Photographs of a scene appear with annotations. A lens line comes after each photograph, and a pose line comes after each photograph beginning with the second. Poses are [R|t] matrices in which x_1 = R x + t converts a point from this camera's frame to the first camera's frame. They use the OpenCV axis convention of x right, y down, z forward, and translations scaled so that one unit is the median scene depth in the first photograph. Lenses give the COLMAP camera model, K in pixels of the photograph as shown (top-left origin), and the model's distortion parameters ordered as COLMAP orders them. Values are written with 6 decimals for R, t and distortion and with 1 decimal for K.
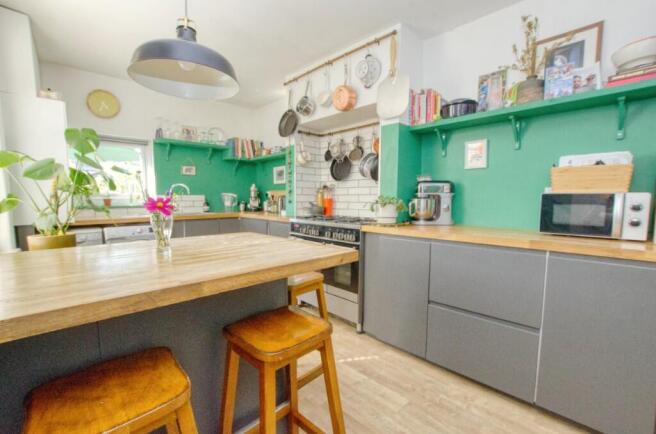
lens RADIAL K [[287.2, 0, 327.6], [0, 287.2, 220.5], [0, 0, 1]] dist [-0.022601, 0.000434]
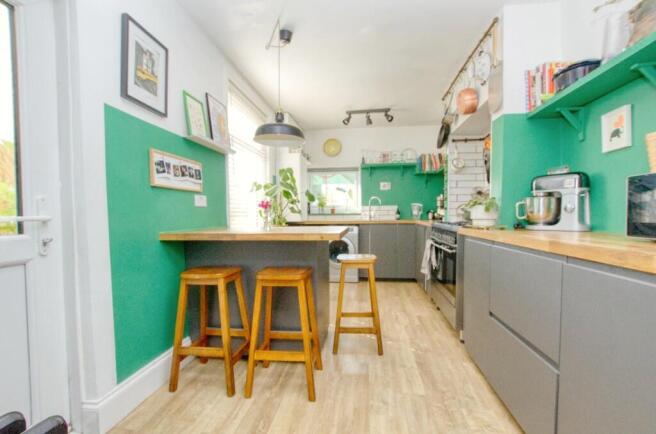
lens RADIAL K [[287.2, 0, 329.3], [0, 287.2, 218.2], [0, 0, 1]] dist [-0.022601, 0.000434]
pose [[0.623922, 0.006017, -0.781463, 0.416744], [-0.054979, 0.997831, -0.036213, 0.030569], [0.779550, 0.065559, 0.622899, 0.030526]]
